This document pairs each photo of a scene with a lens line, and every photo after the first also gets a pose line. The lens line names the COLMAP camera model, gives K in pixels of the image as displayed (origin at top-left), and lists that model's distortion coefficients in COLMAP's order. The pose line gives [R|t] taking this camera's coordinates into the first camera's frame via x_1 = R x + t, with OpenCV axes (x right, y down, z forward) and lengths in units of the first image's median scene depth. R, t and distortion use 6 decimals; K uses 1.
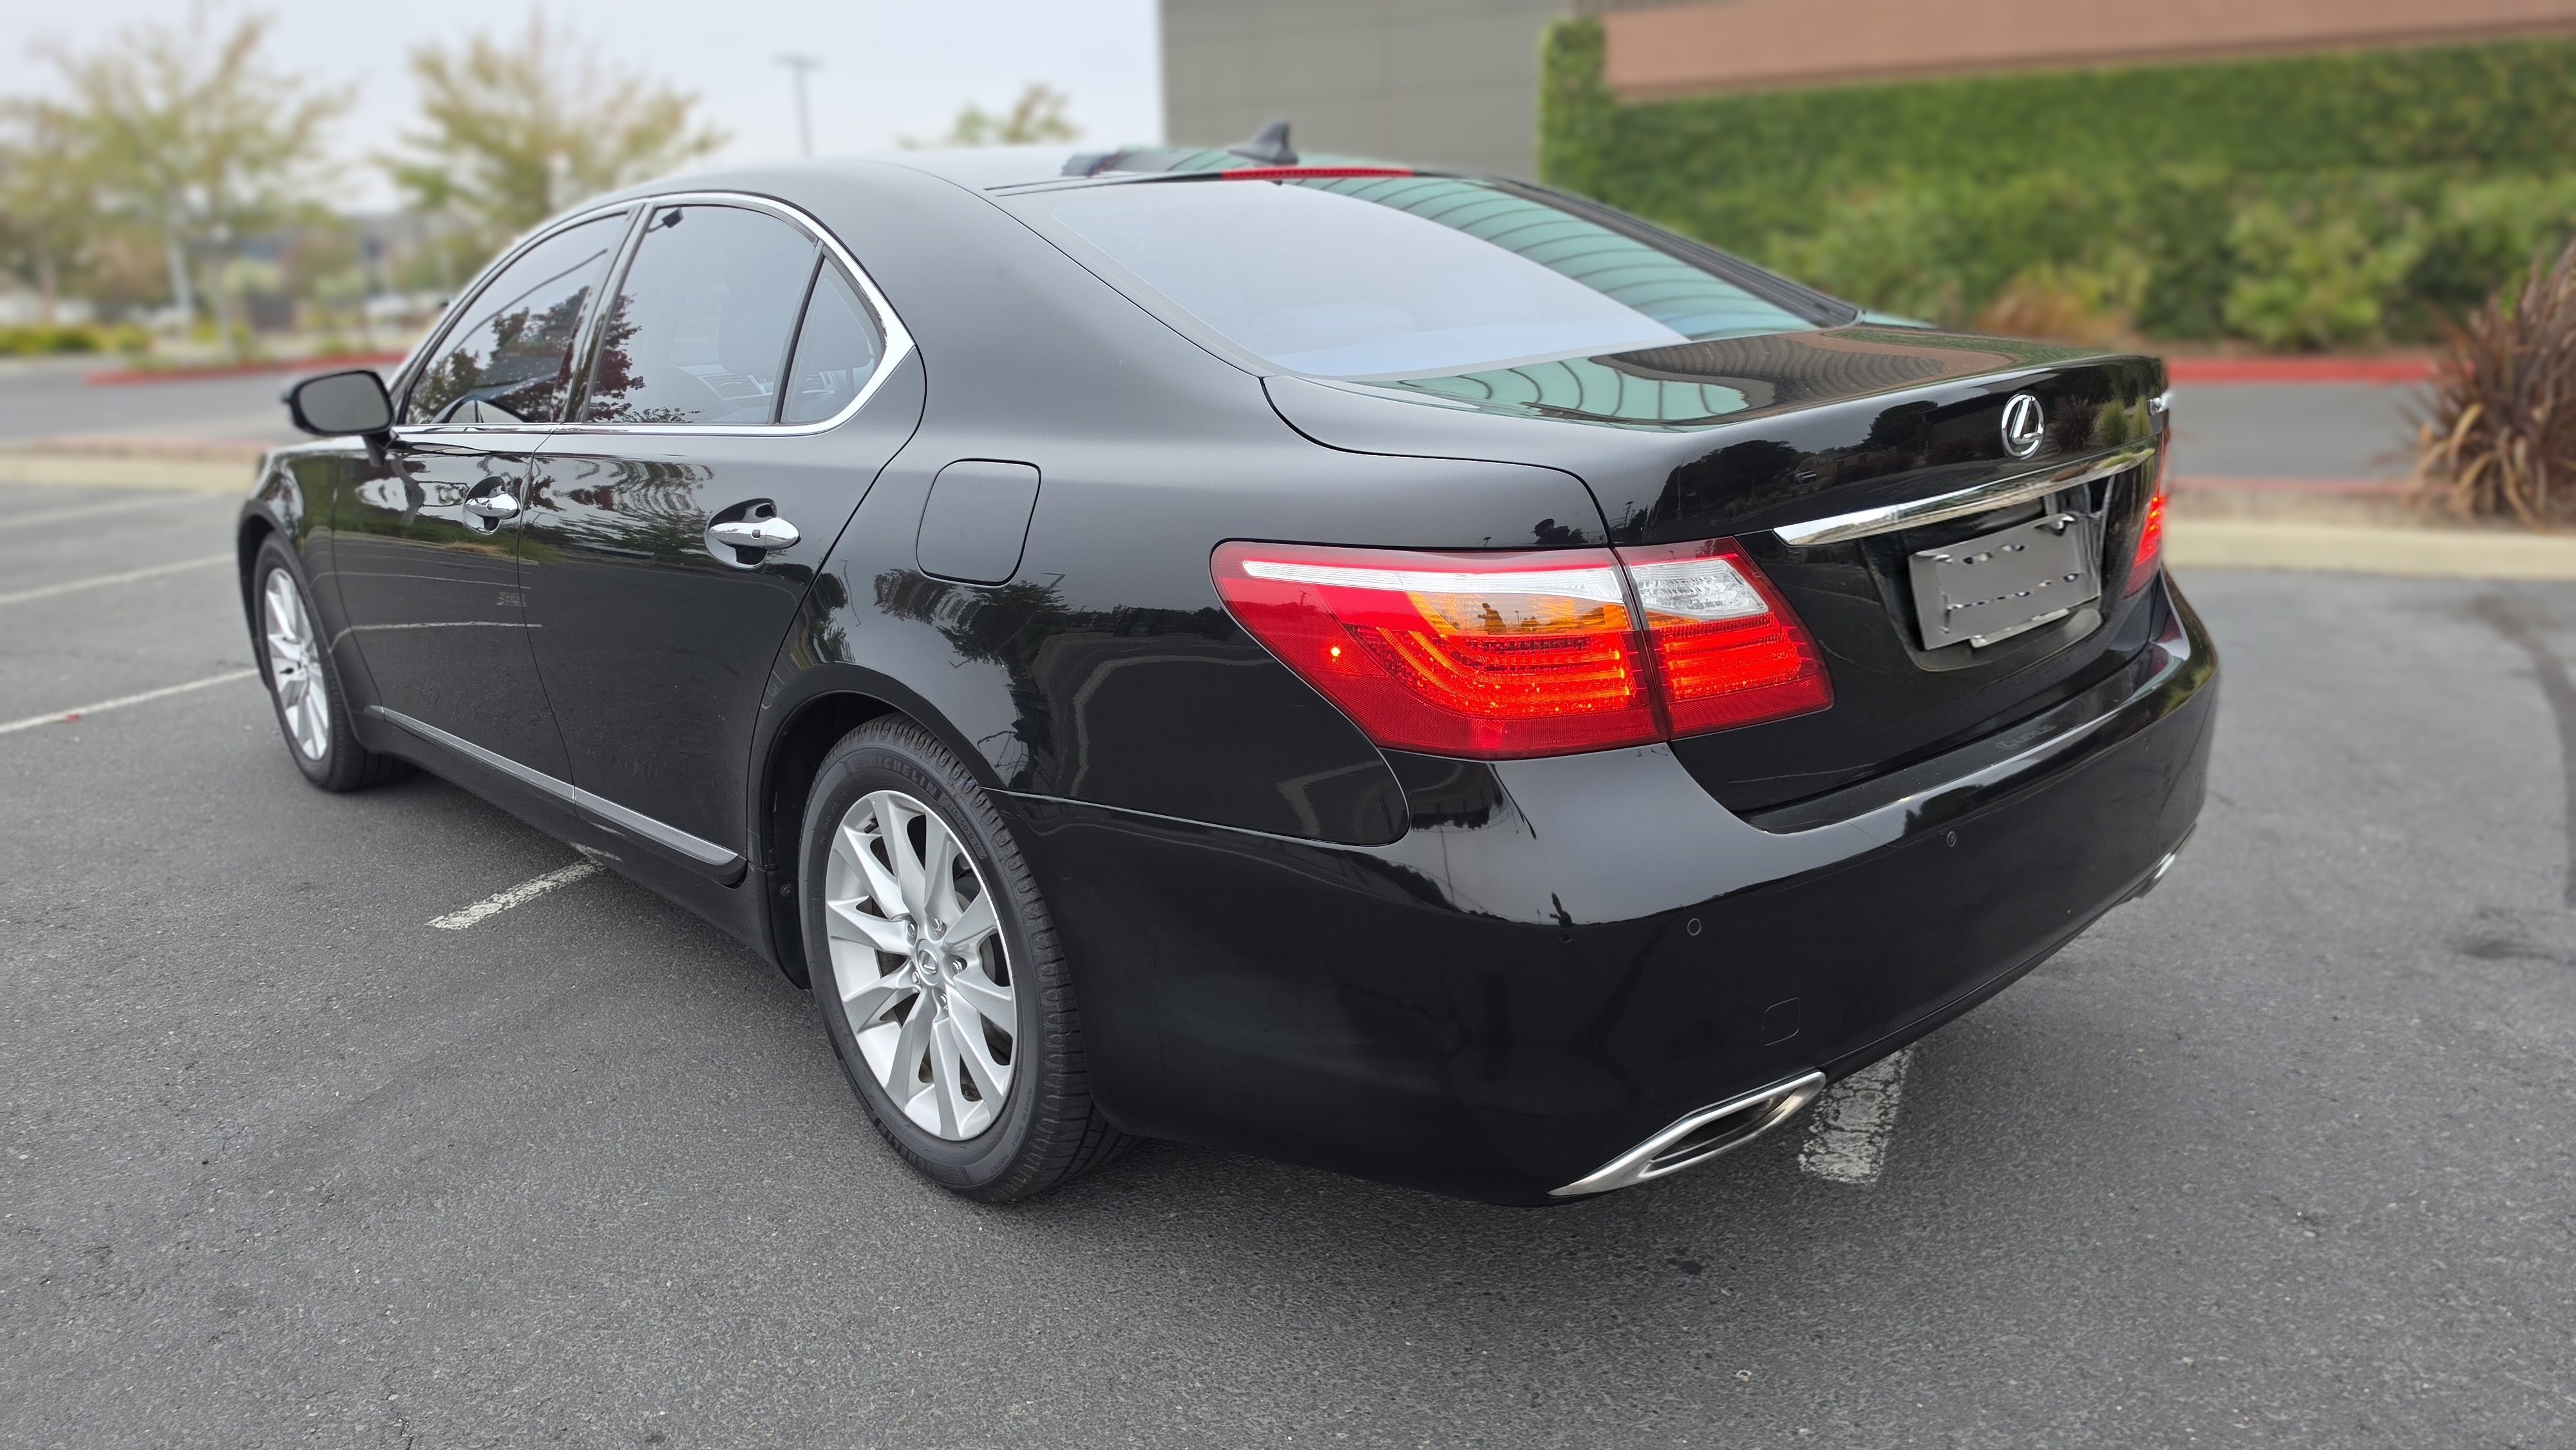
lens RADIAL K [[1805.4, 0, 1296.3], [0, 1805.4, 709.0], [0, 0, 1]] dist [0.025256, -0.026944]
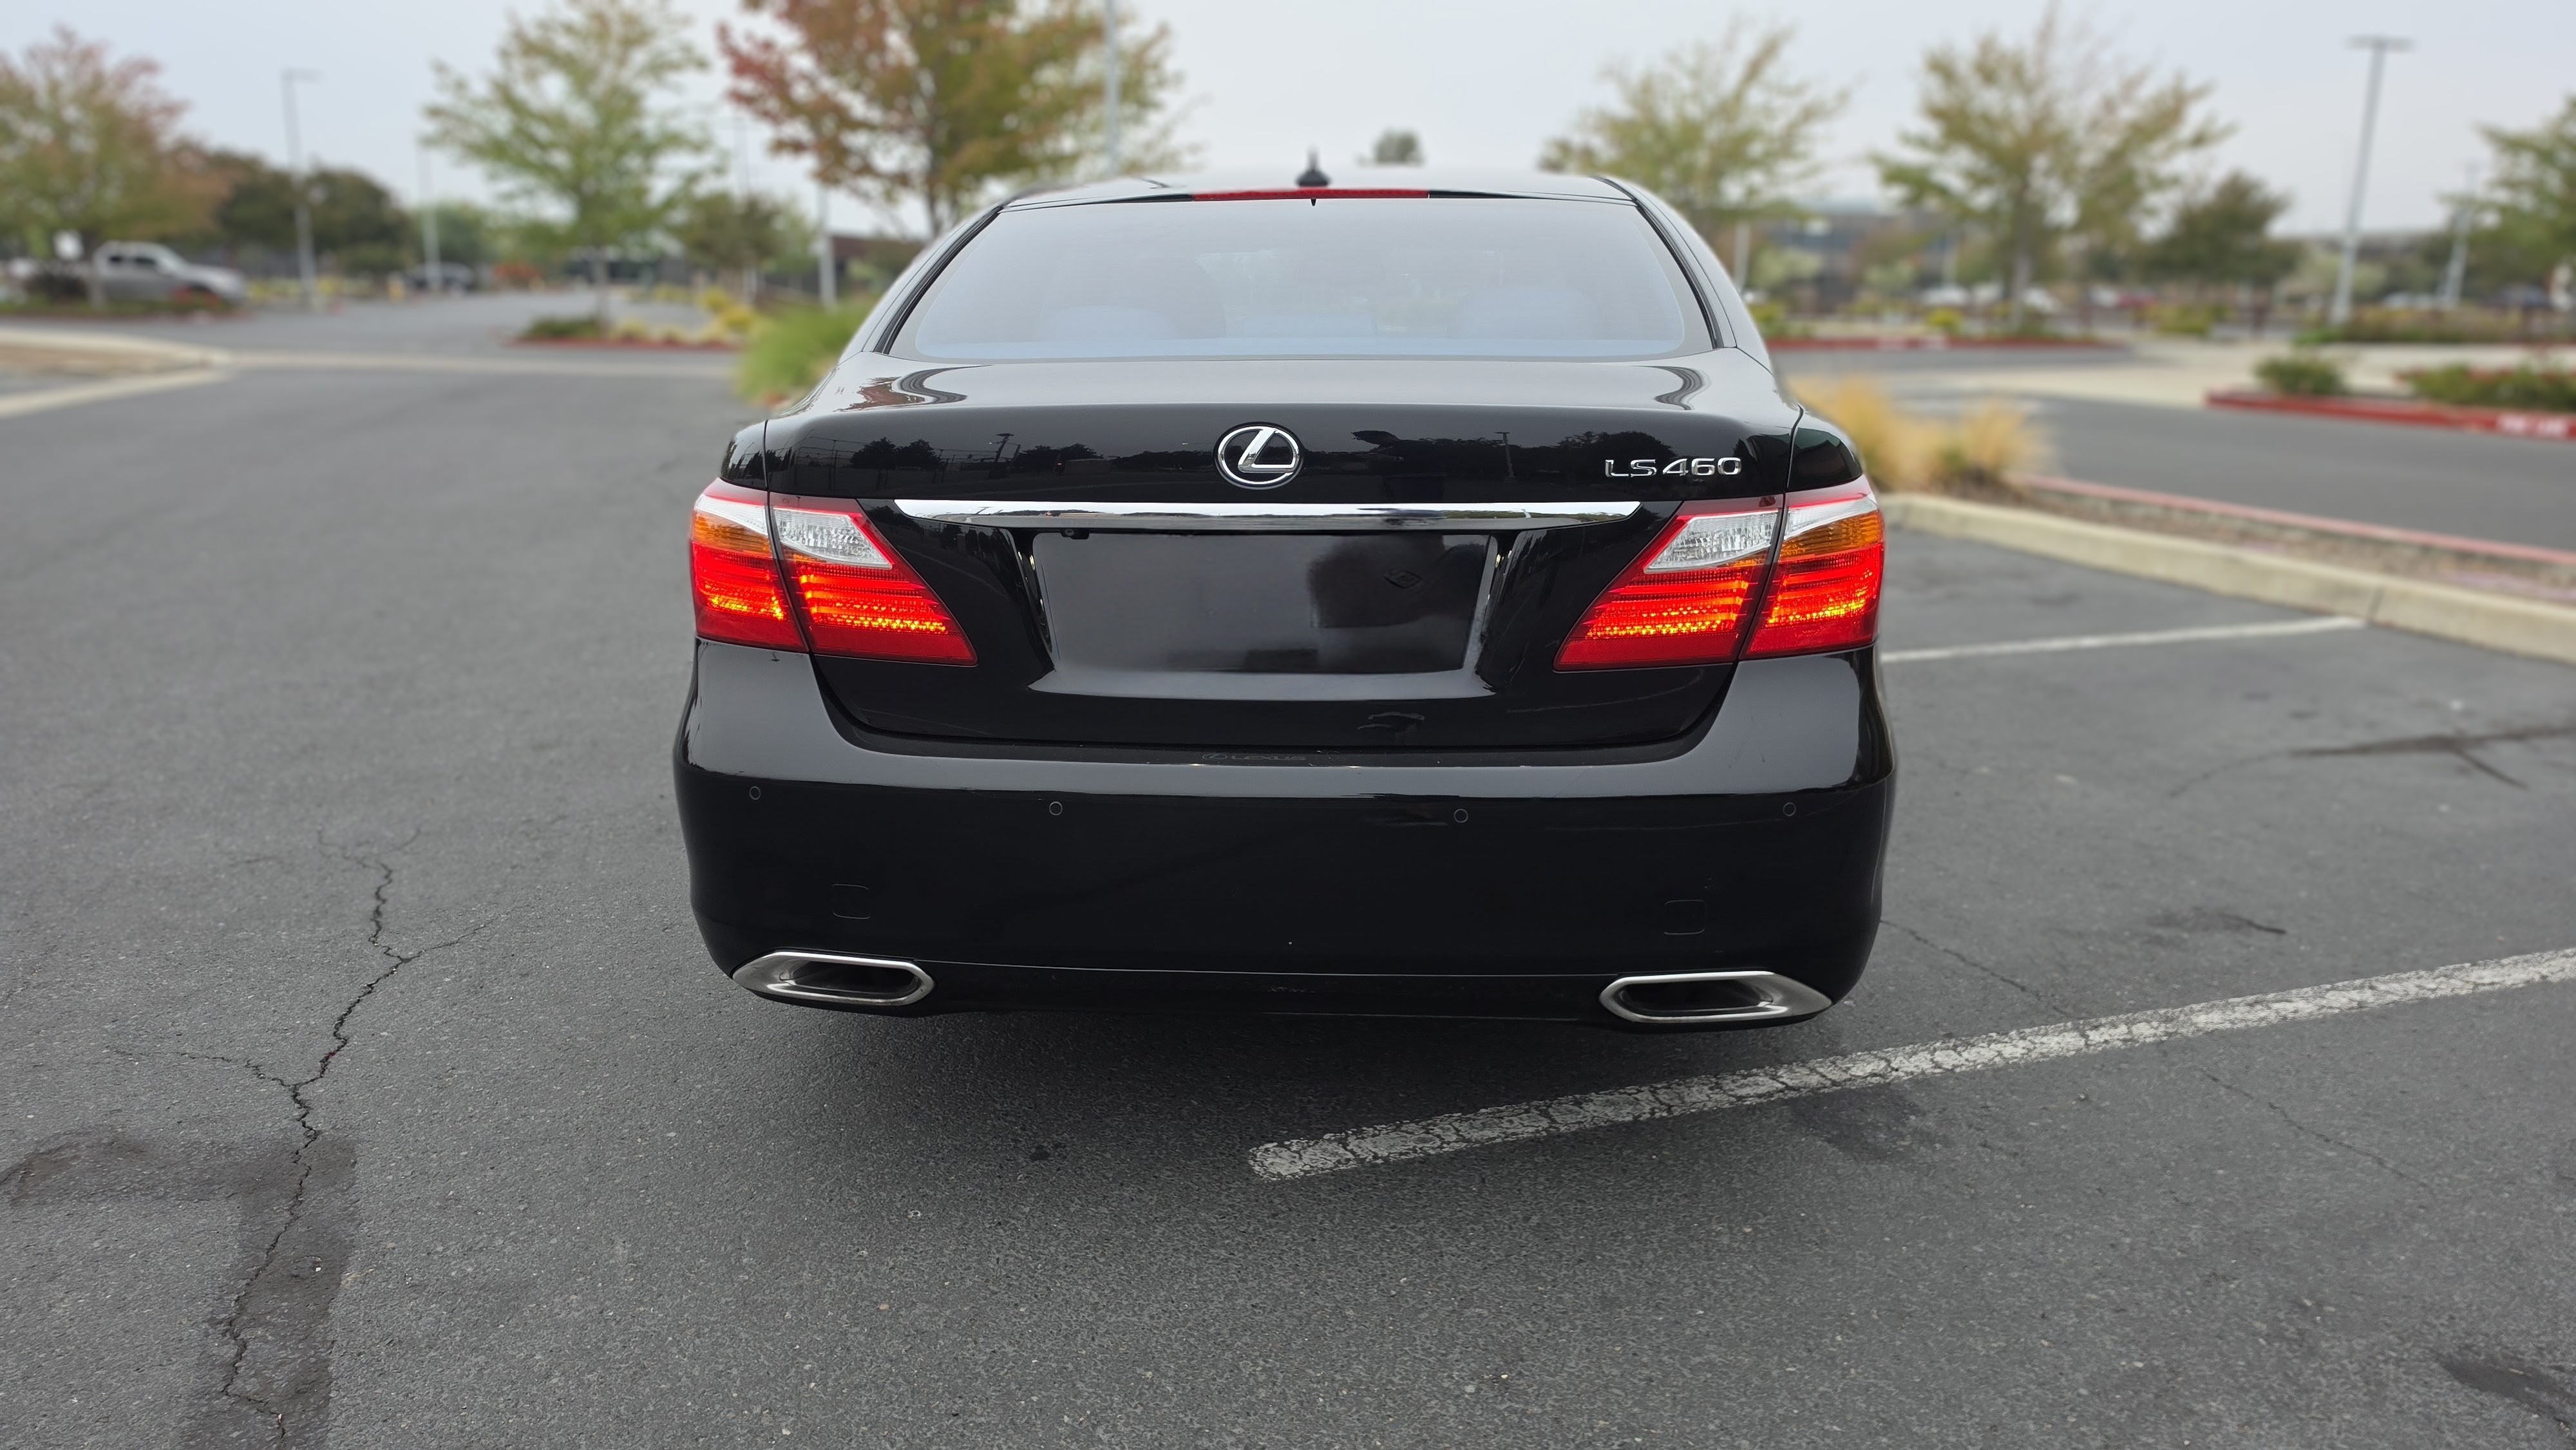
lens RADIAL K [[1805.4, 0, 1302.2], [0, 1805.4, 720.6], [0, 0, 1]] dist [0.025256, -0.026944]
pose [[0.681054, 0.210988, -0.701177, 0.105309], [-0.204664, 0.974272, 0.094373, -0.010004], [0.703049, 0.079232, 0.706714, 0.027760]]
